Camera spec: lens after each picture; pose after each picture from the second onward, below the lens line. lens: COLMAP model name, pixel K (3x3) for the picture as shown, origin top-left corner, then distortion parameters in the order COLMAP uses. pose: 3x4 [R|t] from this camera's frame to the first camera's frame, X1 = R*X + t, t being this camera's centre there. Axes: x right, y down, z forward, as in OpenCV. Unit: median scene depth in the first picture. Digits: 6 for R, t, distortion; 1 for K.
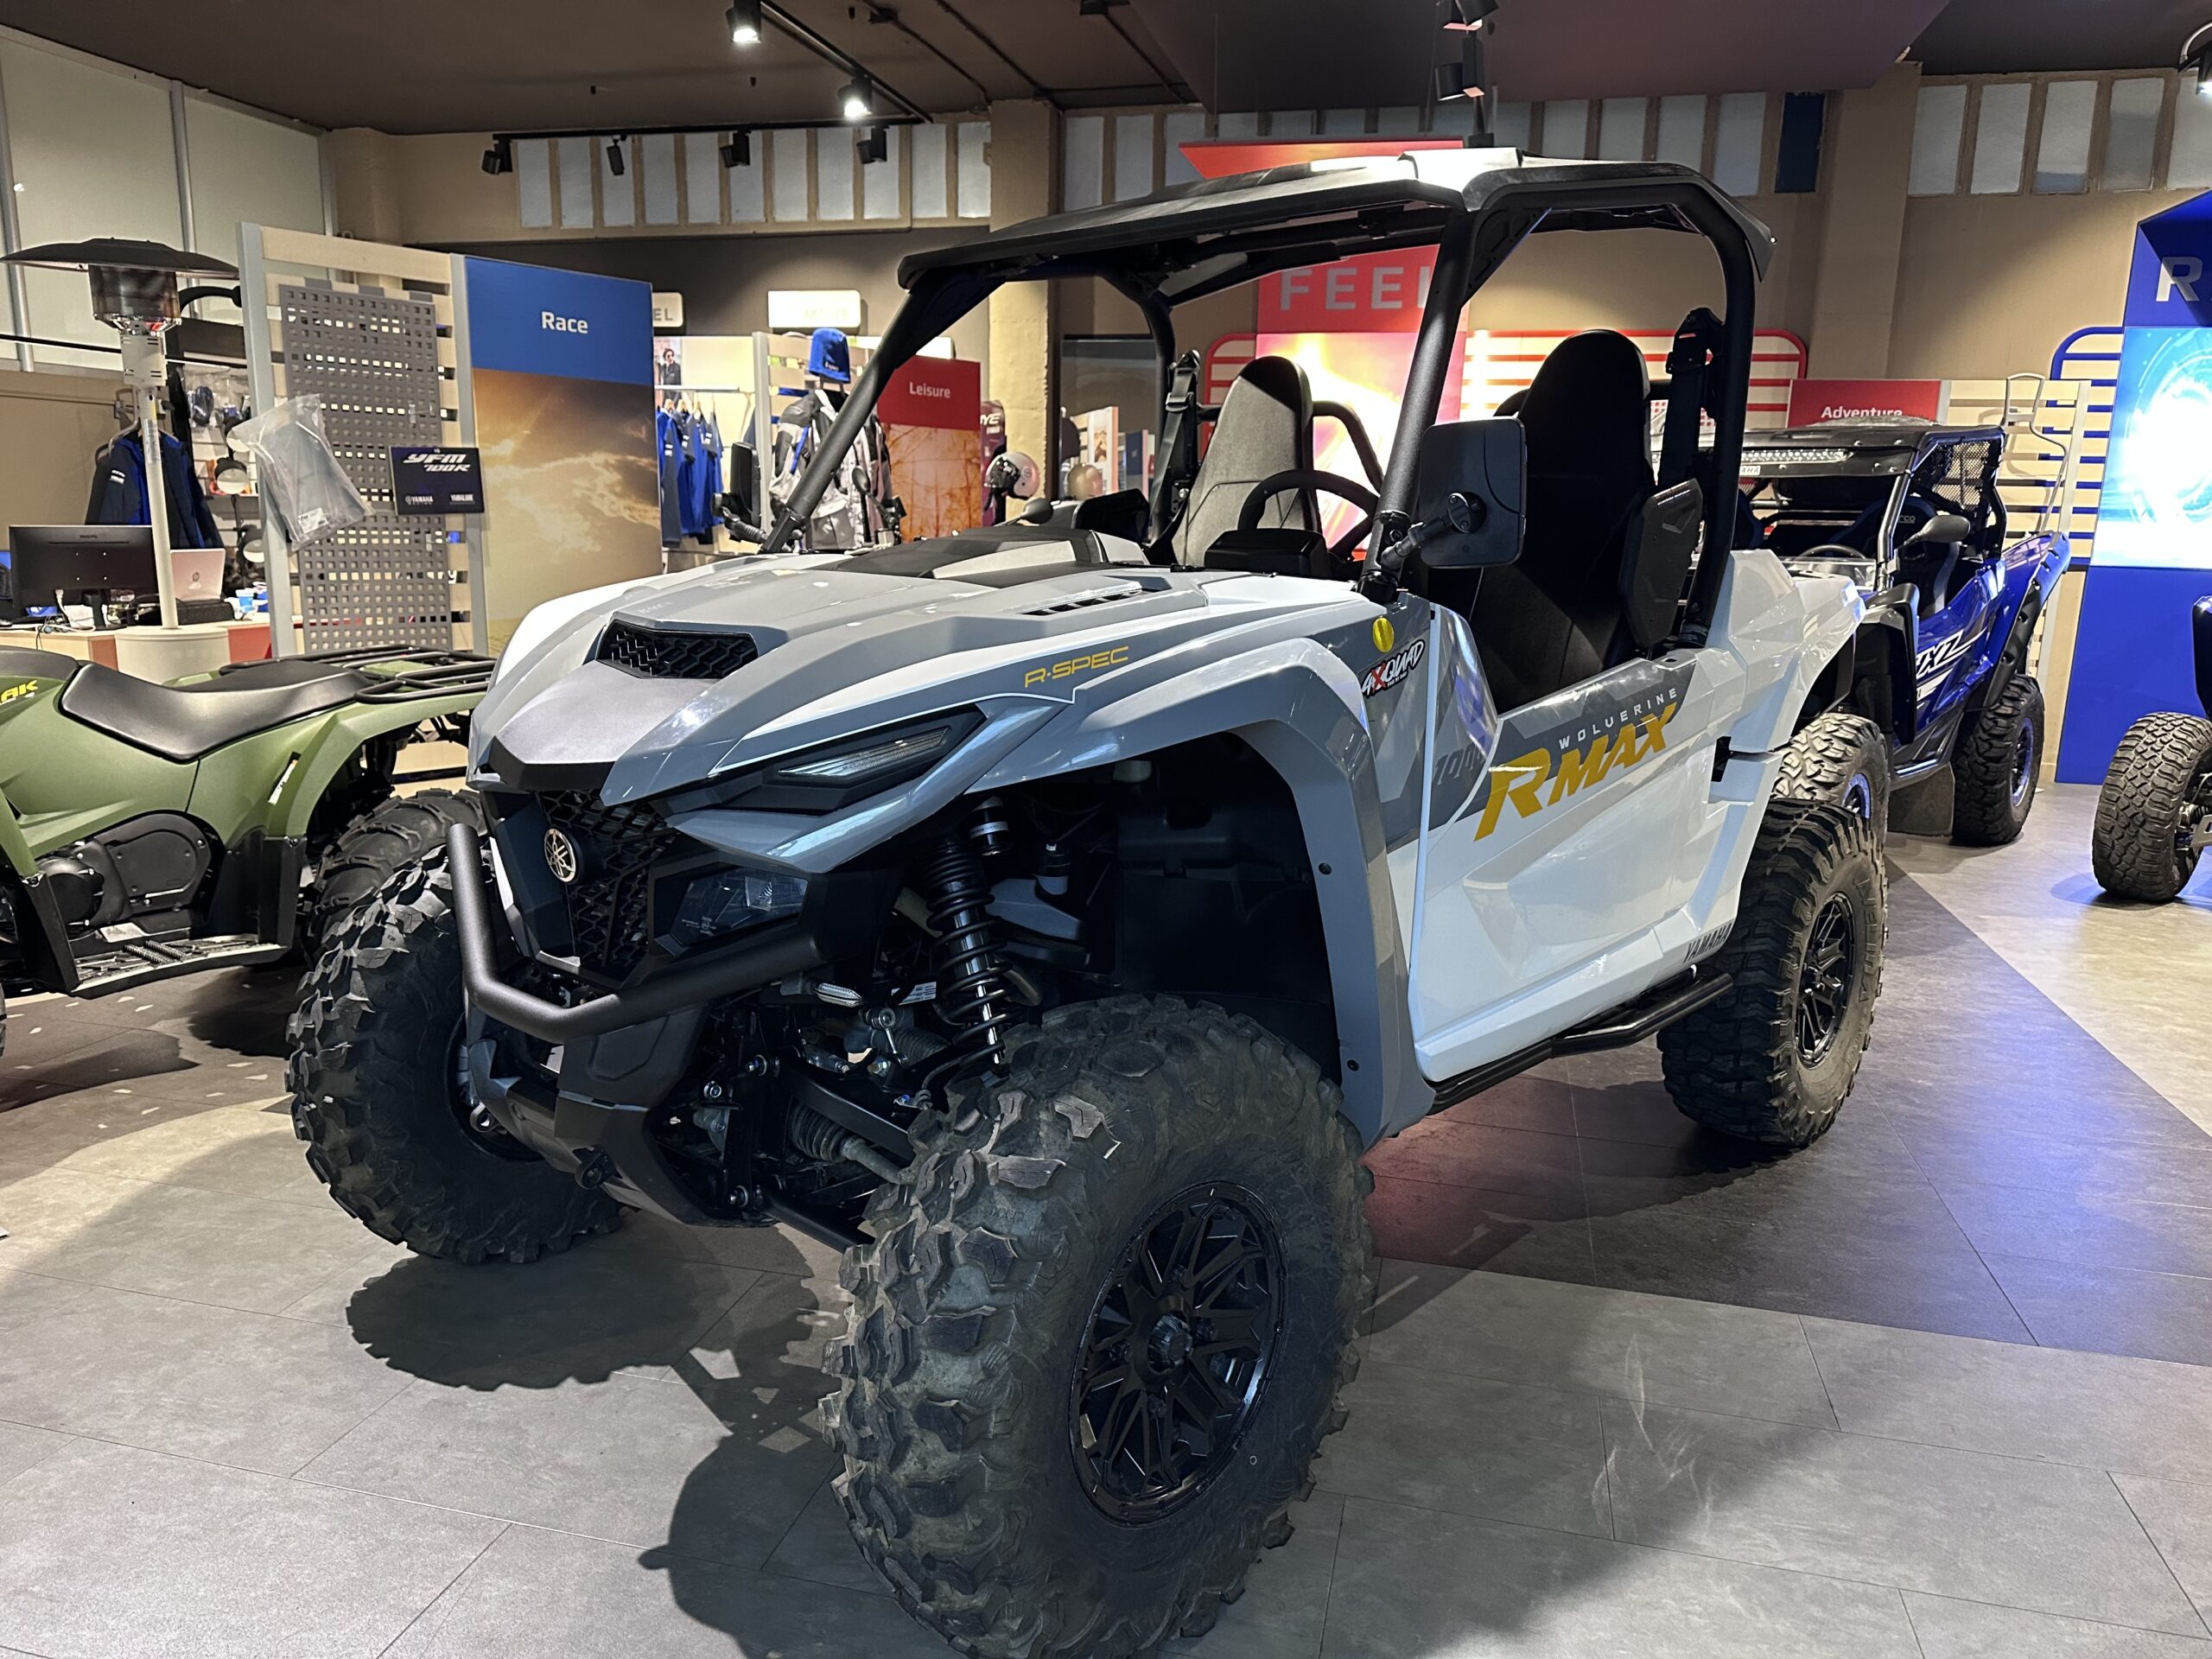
lens RADIAL K [[1571.0, 0, 1106.0], [0, 1571.0, 829.5], [0, 0, 1]] dist [0.103152, -0.149631]
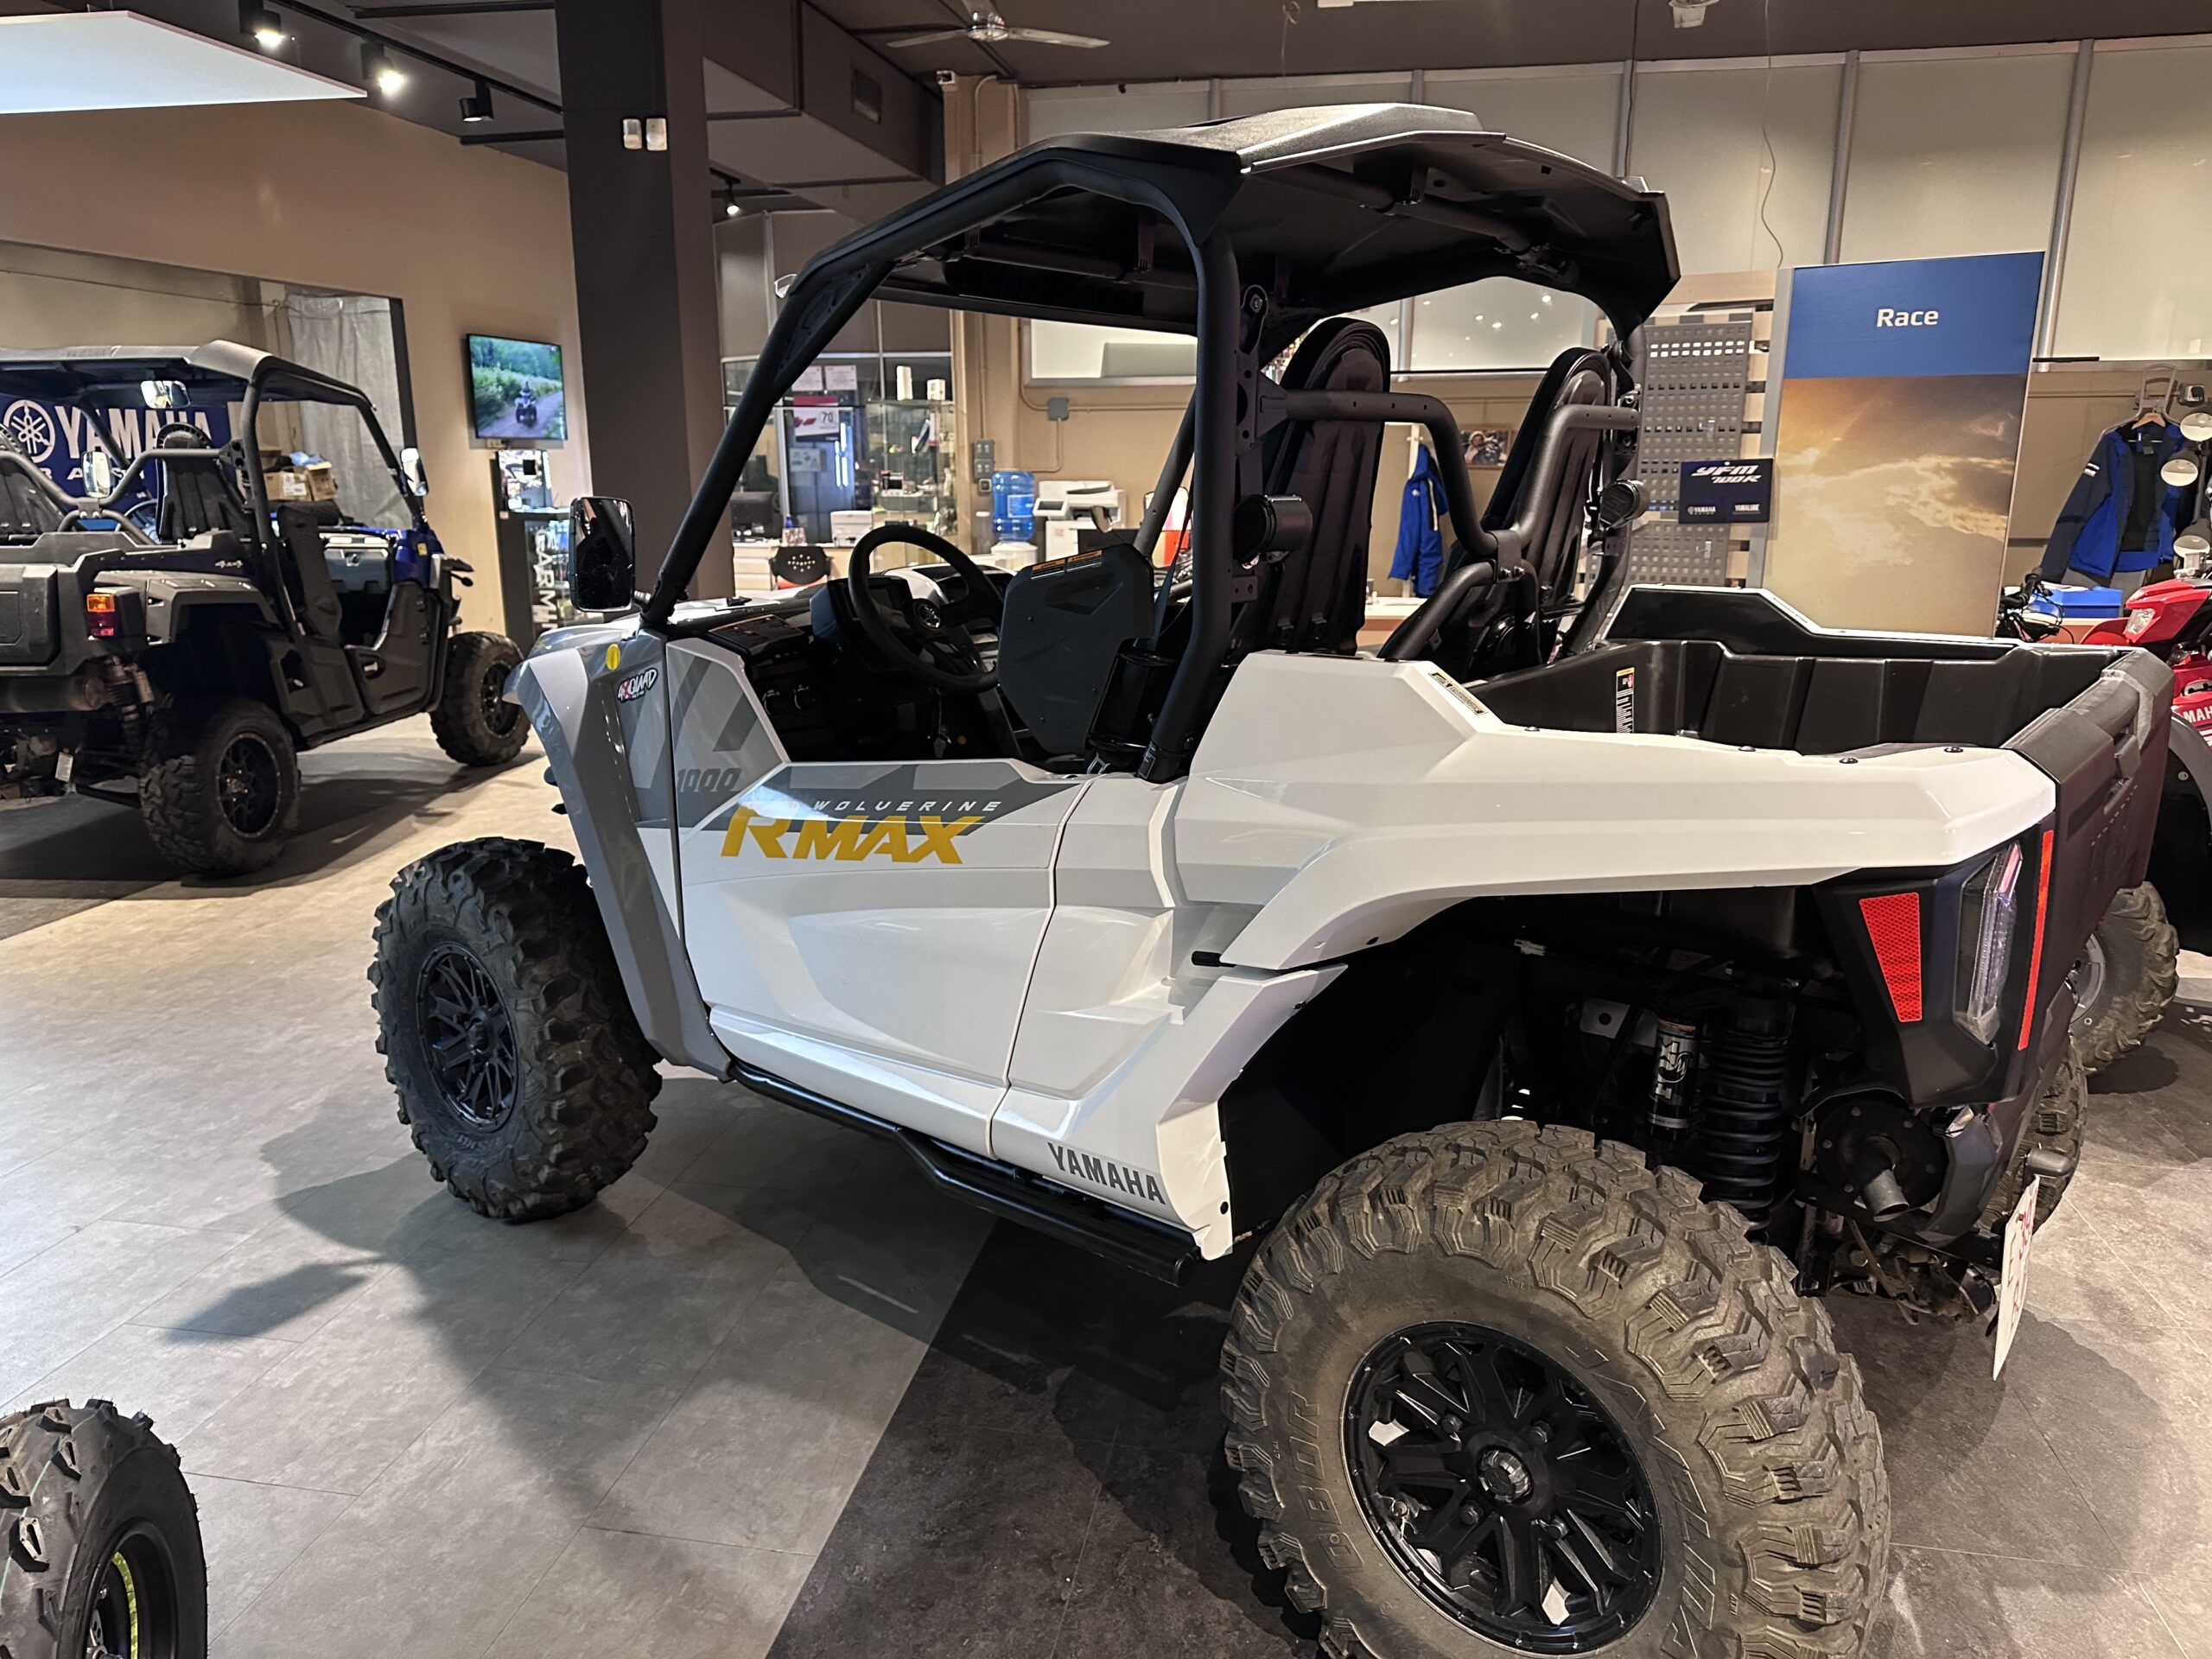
lens RADIAL K [[1571.0, 0, 1106.0], [0, 1571.0, 829.5], [0, 0, 1]] dist [0.103152, -0.149631]
pose [[0.059563, 0.213038, -0.975227, 0.611440], [-0.193168, 0.960955, 0.198122, -0.130572], [0.979356, 0.176582, 0.098390, 0.522628]]
